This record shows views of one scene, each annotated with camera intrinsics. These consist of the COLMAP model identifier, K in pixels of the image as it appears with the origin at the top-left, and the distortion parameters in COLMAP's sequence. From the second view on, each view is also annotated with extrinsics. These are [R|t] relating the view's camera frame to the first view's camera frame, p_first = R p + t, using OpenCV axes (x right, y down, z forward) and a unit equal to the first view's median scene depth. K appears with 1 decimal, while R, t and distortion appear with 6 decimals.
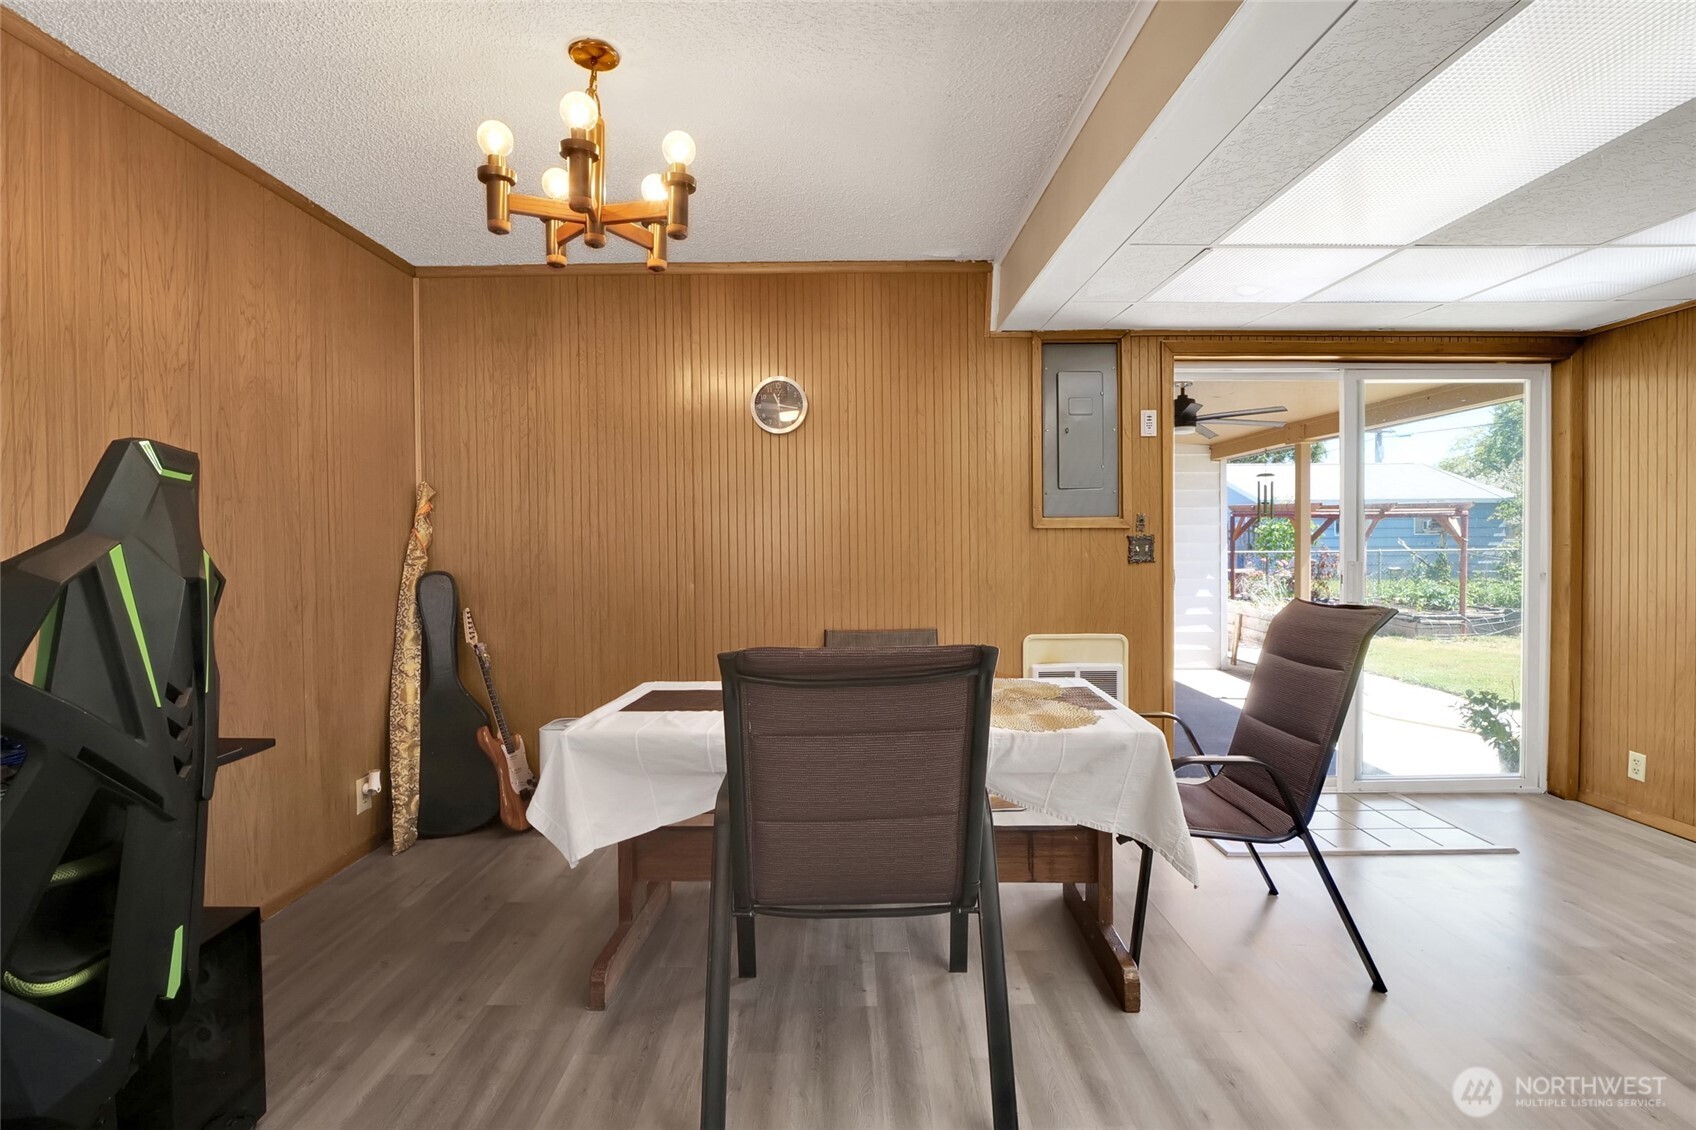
lens RADIAL K [[791.5, 0, 846.9], [0, 791.5, 553.5], [0, 0, 1]] dist [-0.016739, 0.001503]
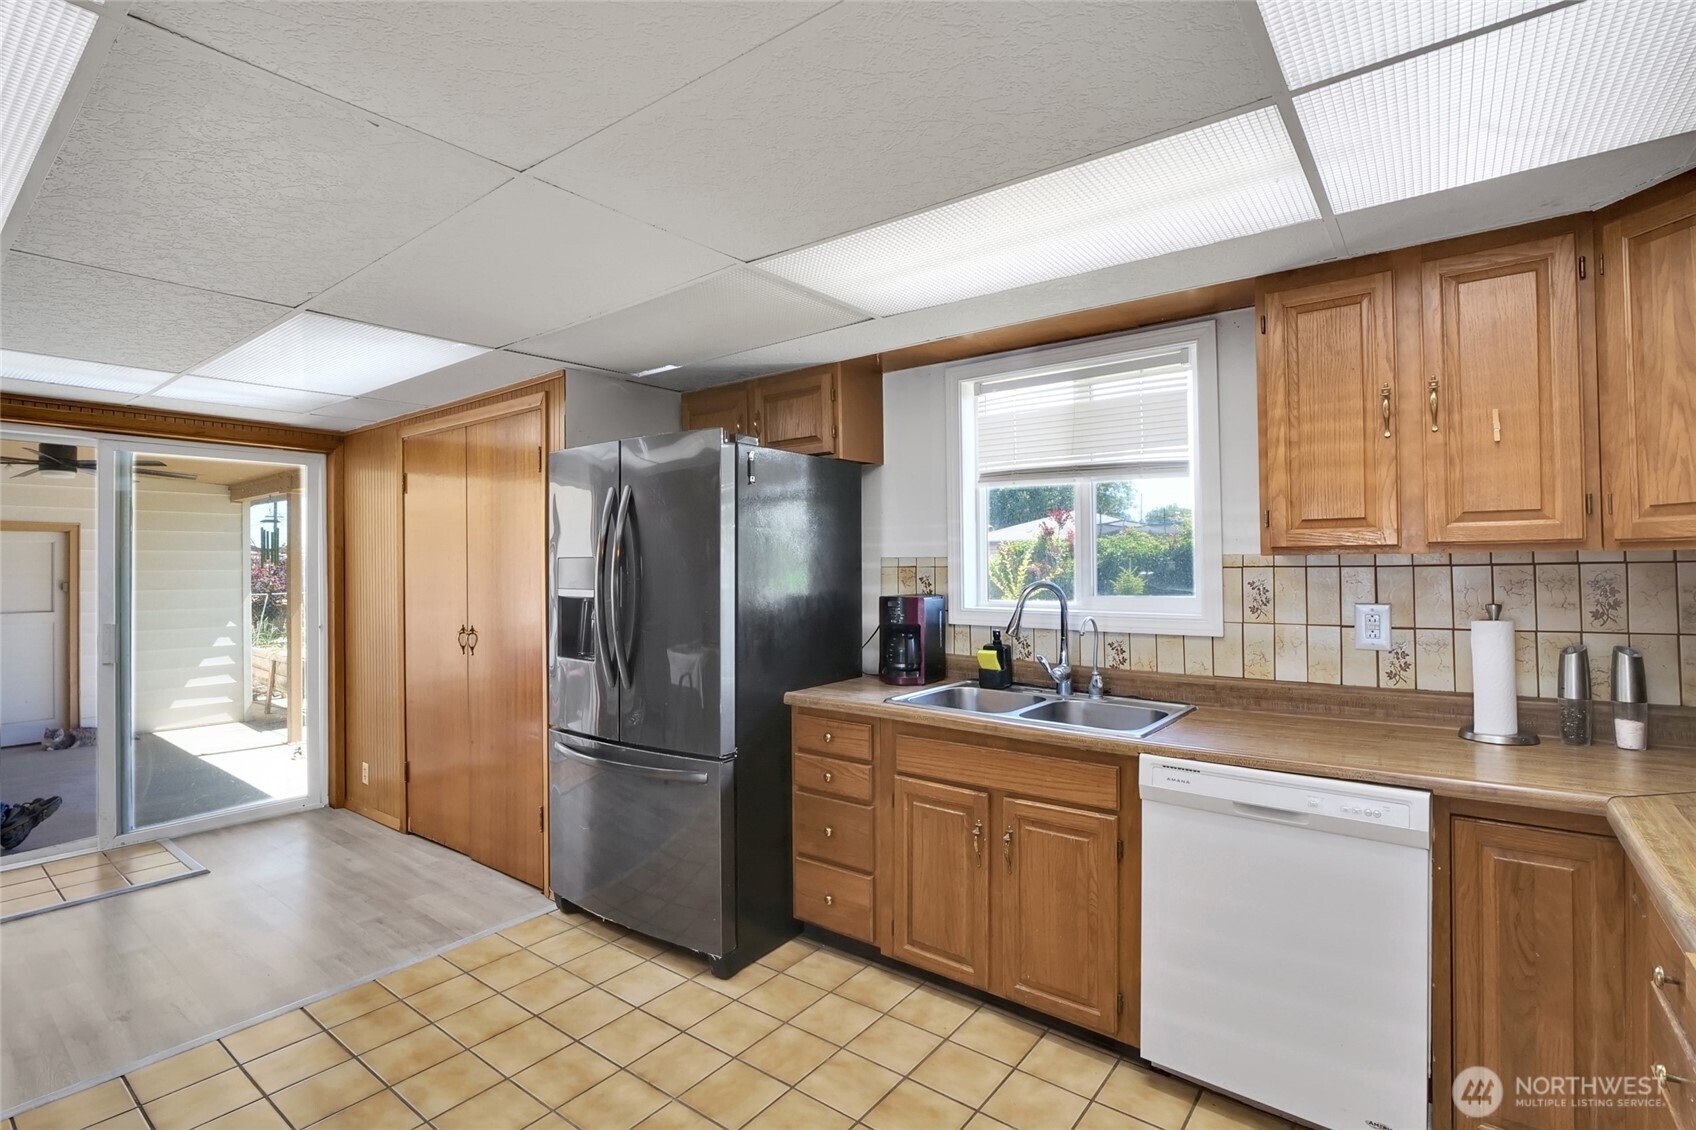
lens RADIAL K [[791.5, 0, 845.1], [0, 791.5, 554.1], [0, 0, 1]] dist [-0.016739, 0.001503]
pose [[0.611647, 0.011825, 0.791042, 0.436841], [0.018134, 0.999416, -0.028961, -0.035997], [-0.790923, 0.032059, 0.611075, -0.412834]]
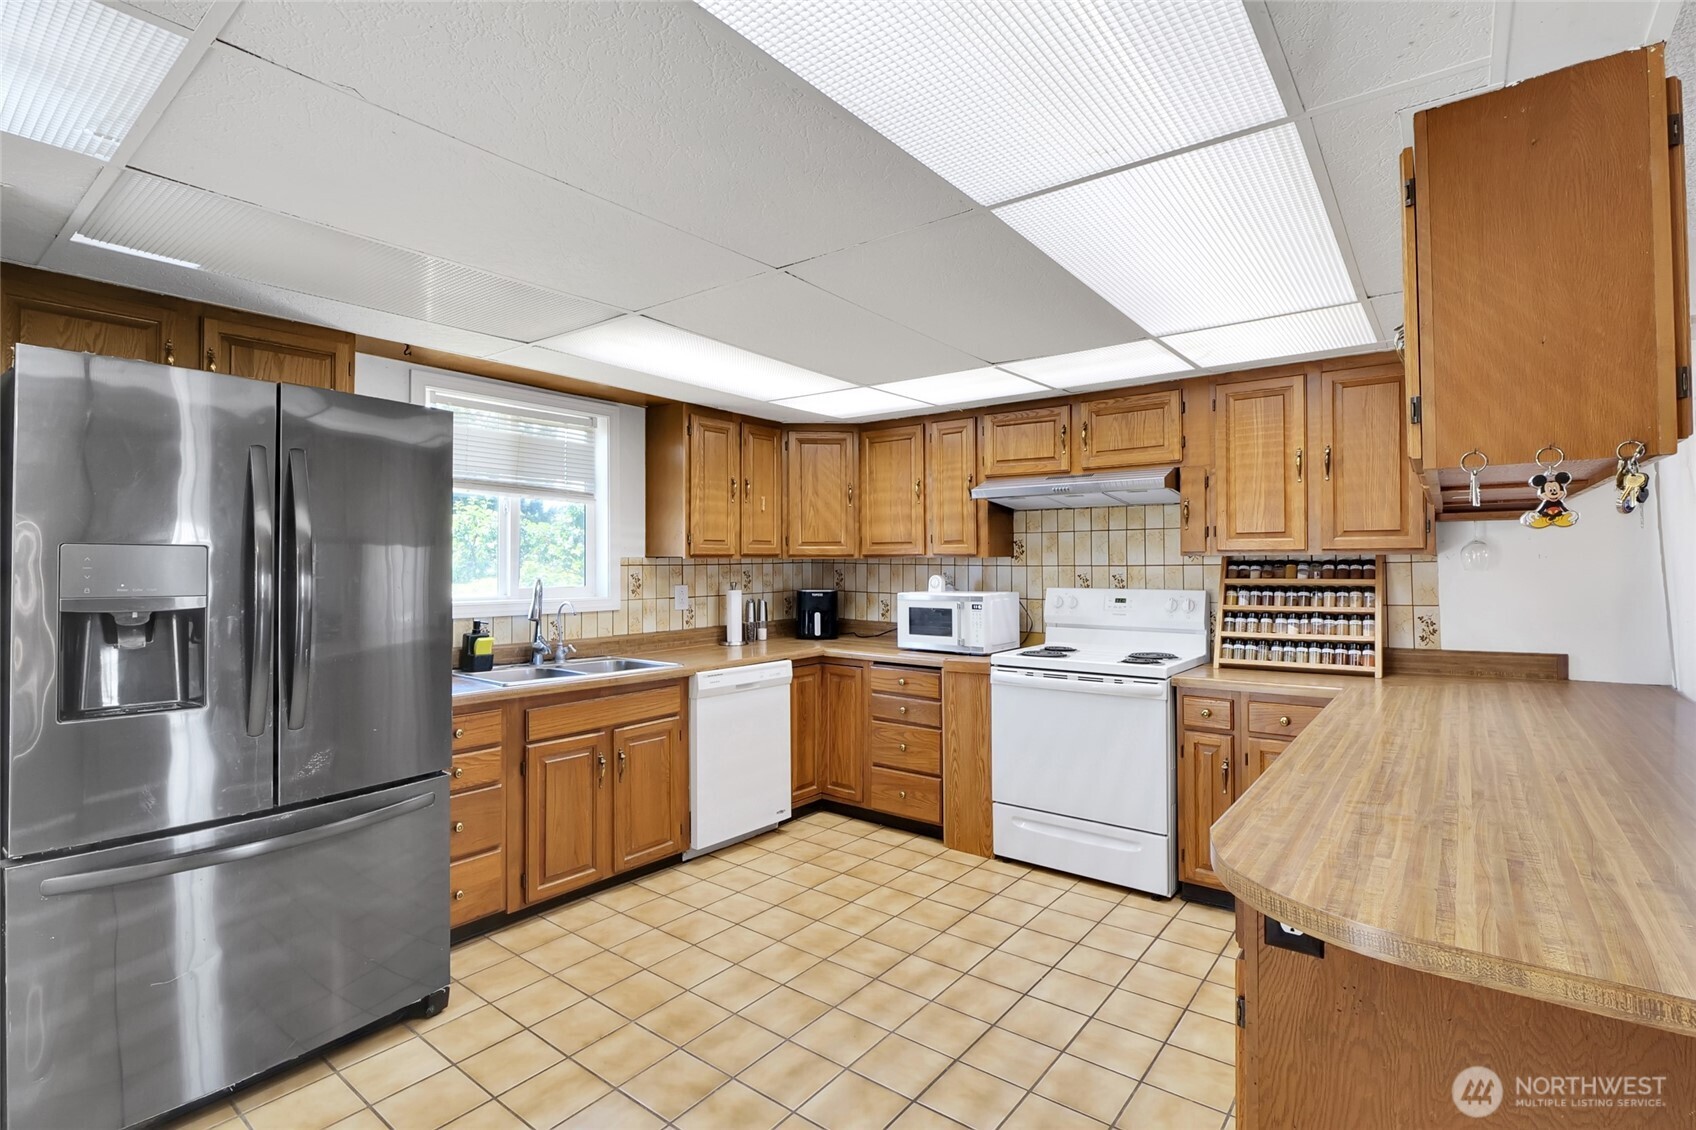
lens RADIAL K [[791.5, 0, 844.6], [0, 791.5, 555.3], [0, 0, 1]] dist [-0.016739, 0.001503]
pose [[-0.785559, 0.014673, 0.618612, 0.265237], [0.018132, 0.999835, -0.000689, -0.046406], [-0.618521, 0.010675, -0.785696, 0.437124]]
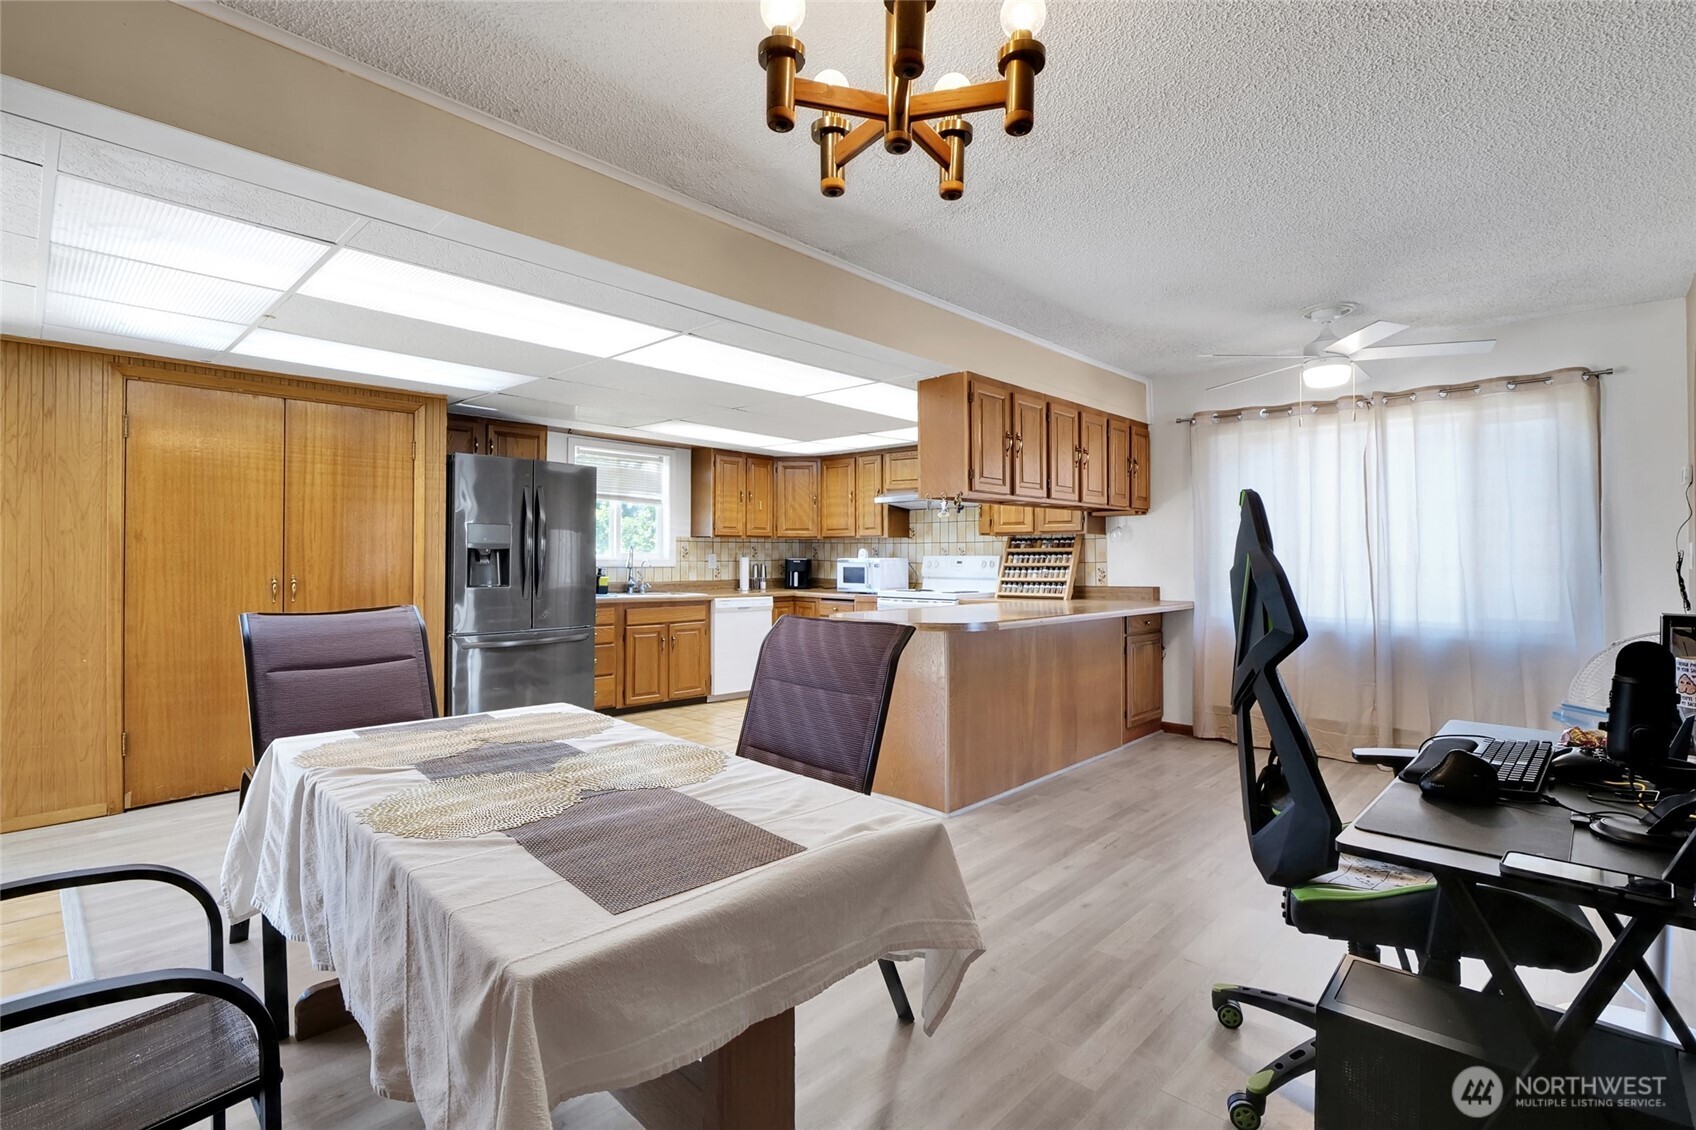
lens RADIAL K [[791.5, 0, 847.9], [0, 791.5, 554.7], [0, 0, 1]] dist [-0.016739, 0.001503]
pose [[-0.727026, 0.007625, 0.686568, -0.445006], [0.012879, 0.999914, 0.002533, -0.004765], [-0.686489, 0.010684, -0.727061, 0.885231]]
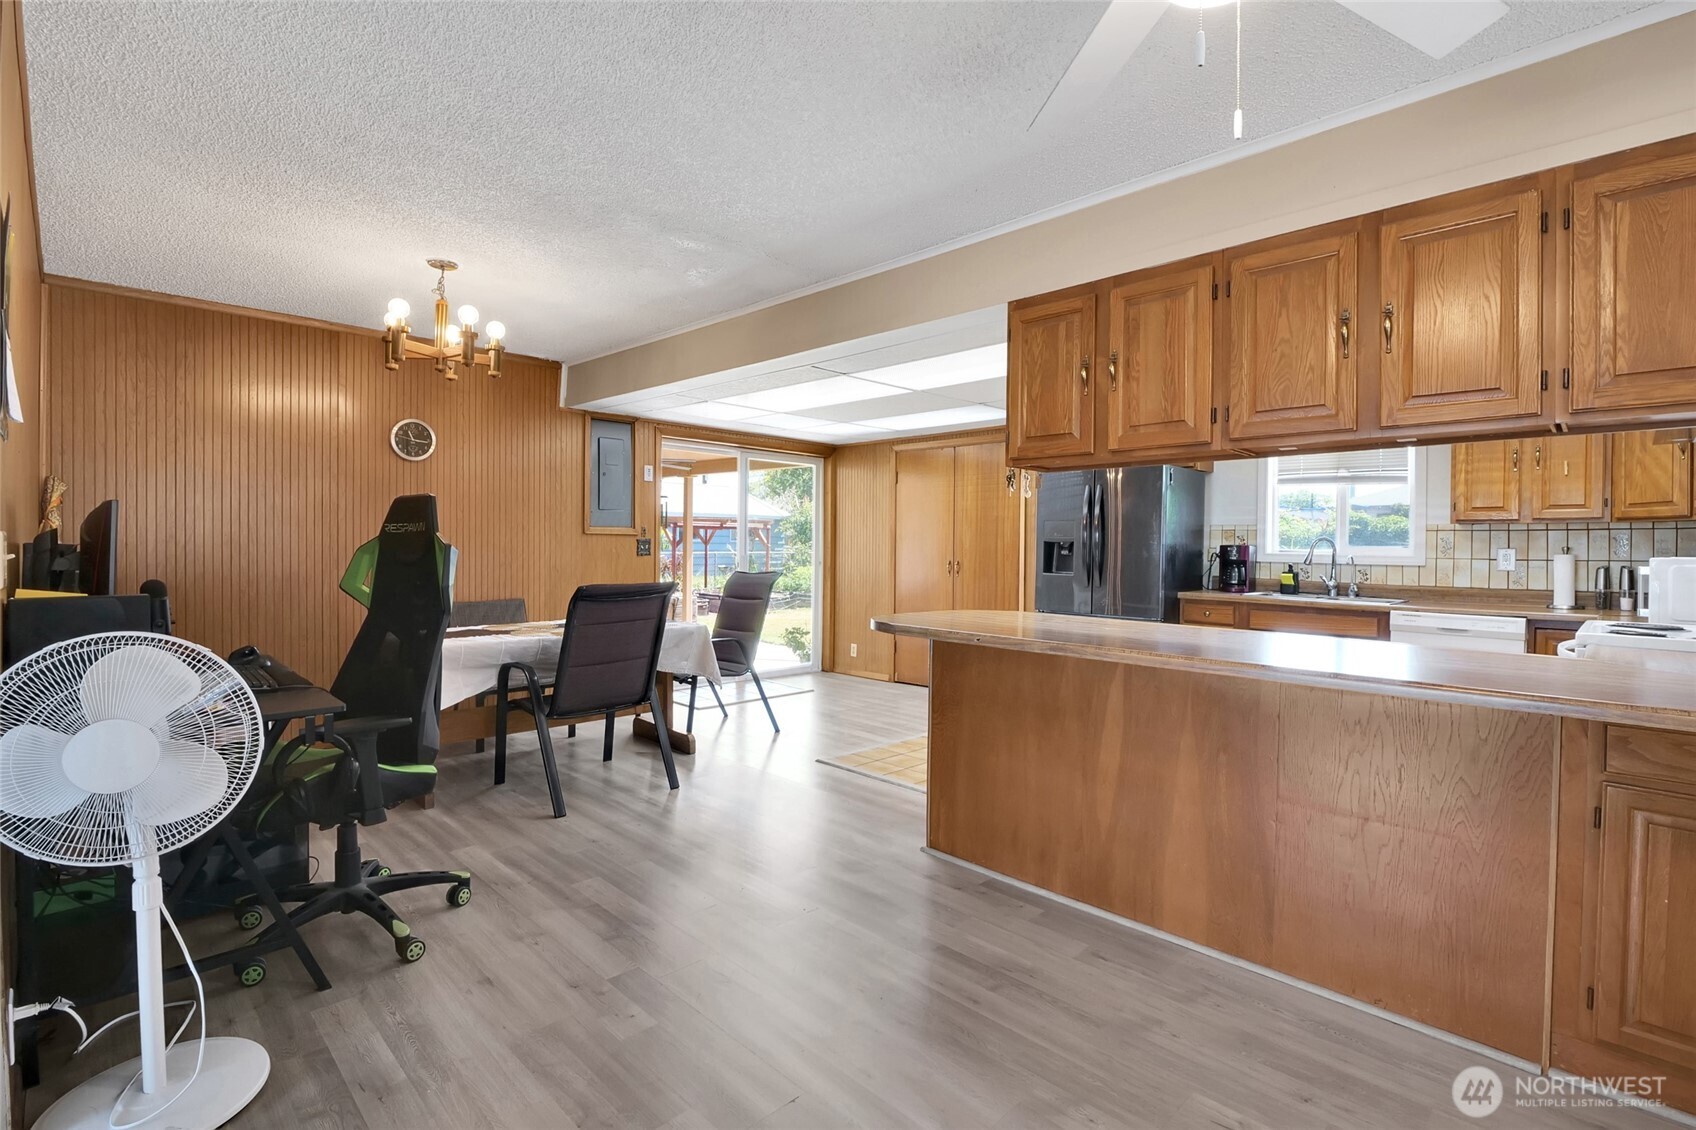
lens RADIAL K [[791.5, 0, 847.9], [0, 791.5, 554.6], [0, 0, 1]] dist [-0.016739, 0.001503]
pose [[0.706647, 0.005683, 0.707543, -0.518842], [-0.004495, 0.999984, -0.003542, 0.014006], [-0.707552, -0.000677, 0.706661, -0.507786]]
